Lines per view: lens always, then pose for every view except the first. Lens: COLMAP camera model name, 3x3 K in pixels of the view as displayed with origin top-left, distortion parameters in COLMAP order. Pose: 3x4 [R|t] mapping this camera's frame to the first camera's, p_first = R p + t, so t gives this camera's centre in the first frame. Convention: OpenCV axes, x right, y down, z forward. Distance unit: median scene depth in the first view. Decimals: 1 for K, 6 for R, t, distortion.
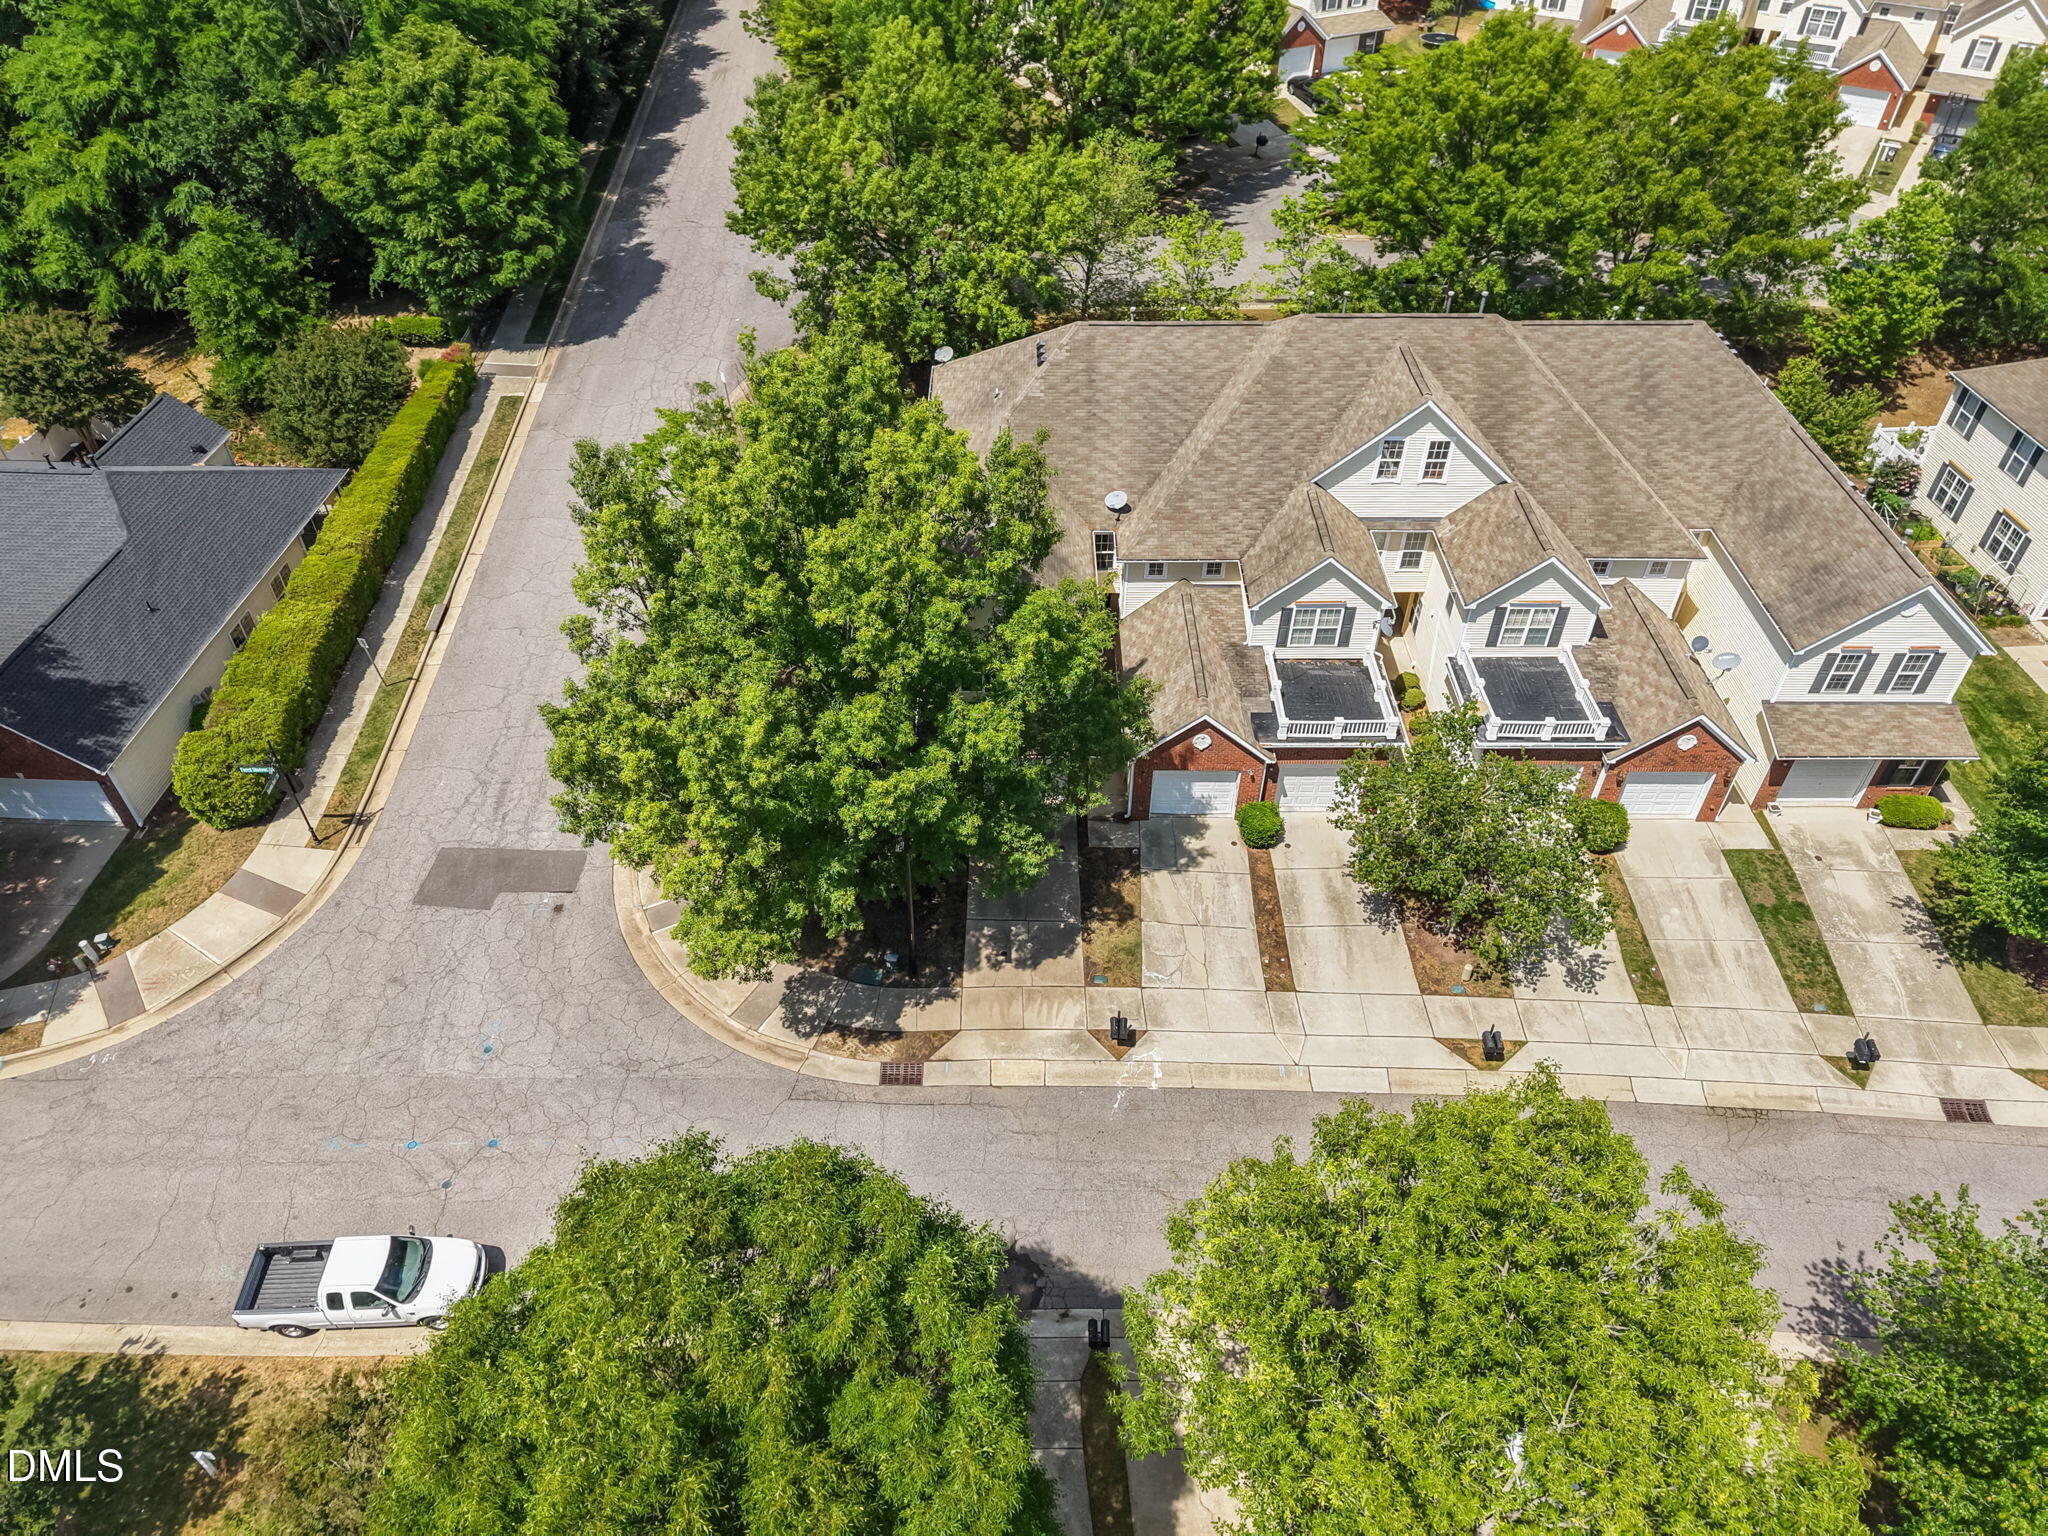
lens RADIAL K [[1326.8, 0, 992.1], [0, 1326.8, 769.9], [0, 0, 1]] dist [0.006991, -0.003997]
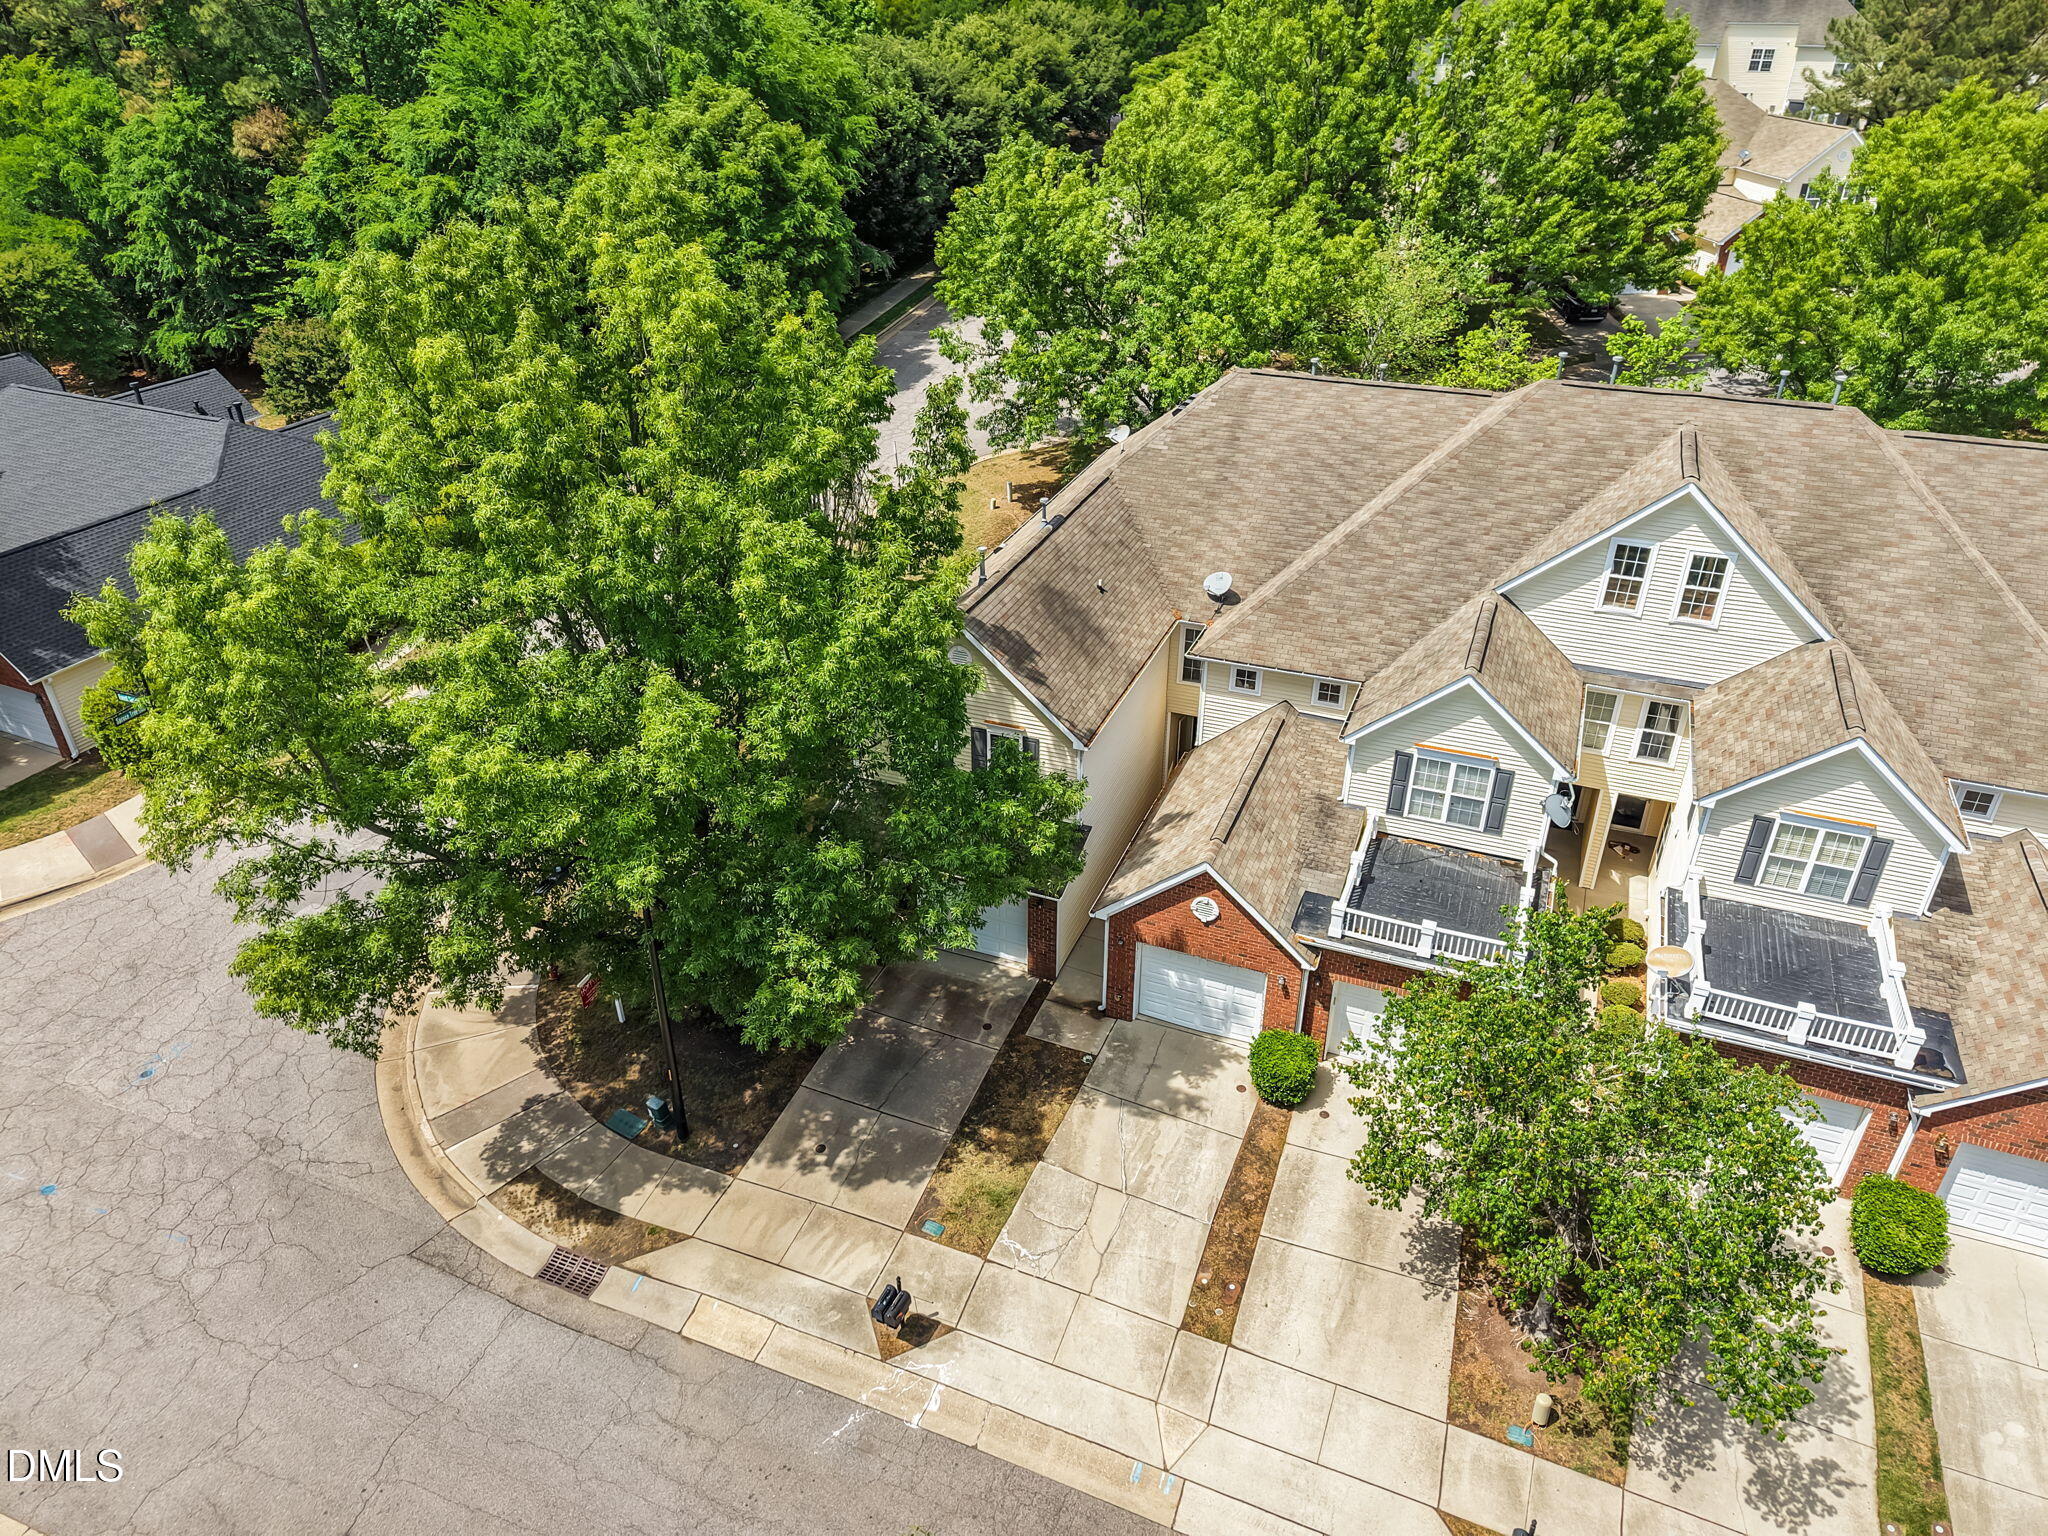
lens RADIAL K [[1358.8, 0, 996.0], [0, 1358.8, 767.4], [0, 0, 1]] dist [-0.015673, 0.017814]
pose [[0.931068, 0.191218, -0.310723, 0.243450], [-0.248520, 0.955915, -0.156410, 0.038735], [0.267116, 0.222849, 0.937543, 0.322915]]
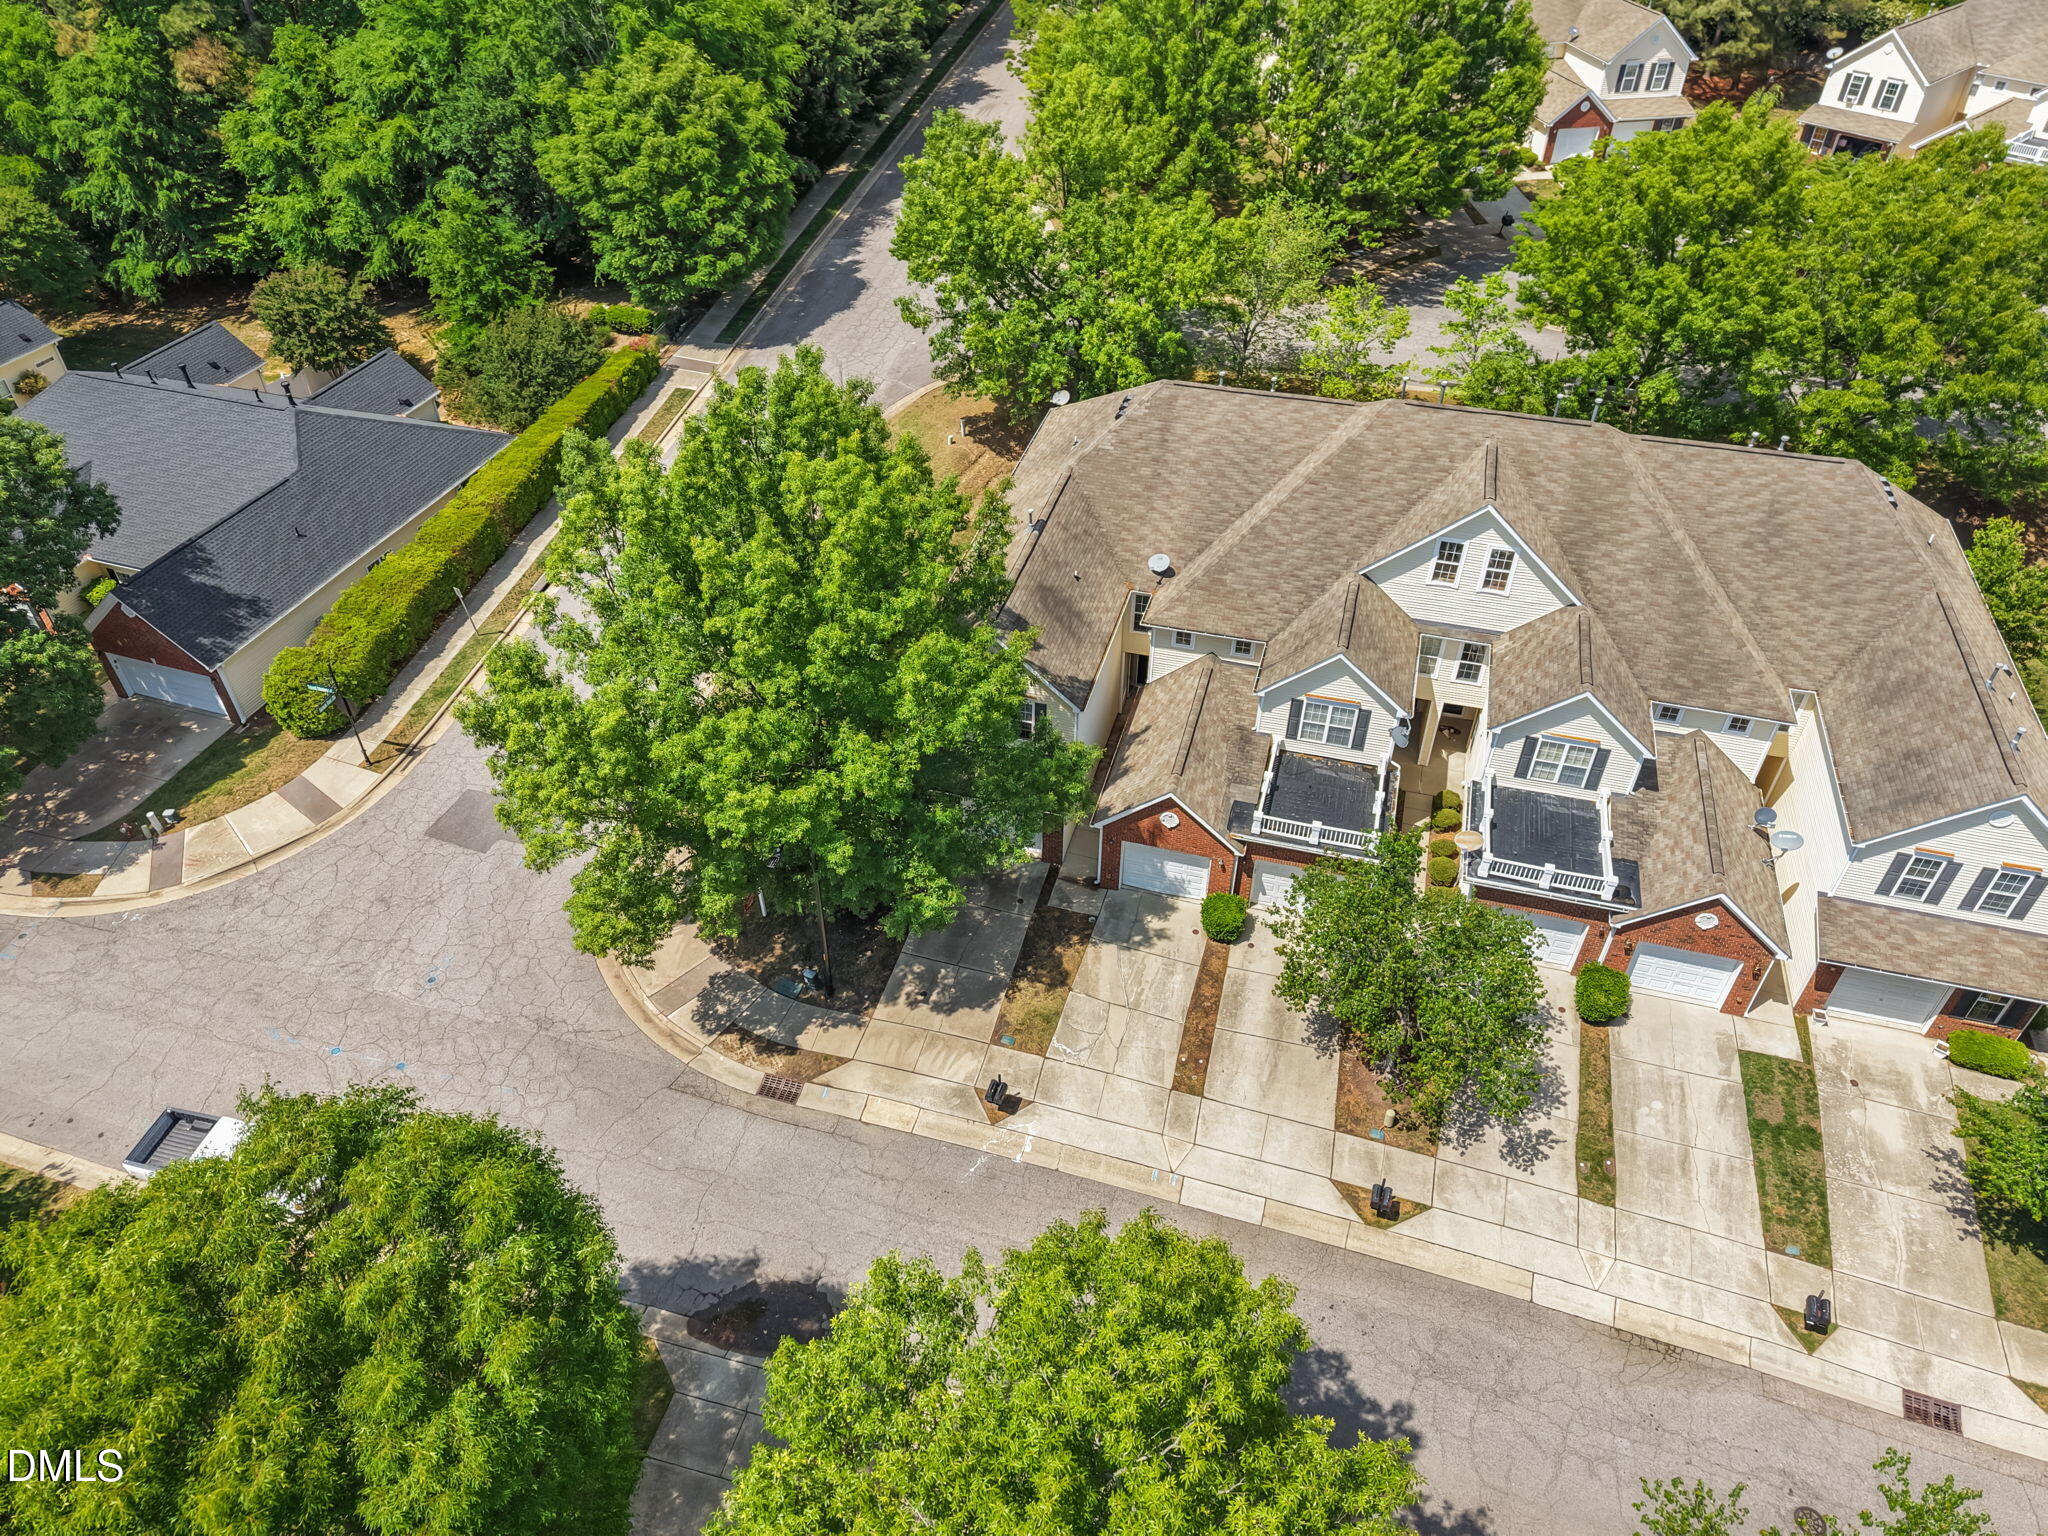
lens RADIAL K [[1326.8, 0, 992.1], [0, 1326.8, 769.9], [0, 0, 1]] dist [0.006991, -0.003997]
pose [[0.963927, 0.175606, -0.200020, 0.209845], [-0.181048, 0.983432, -0.009104, -0.024071], [0.195107, 0.044989, 0.979750, 0.029526]]
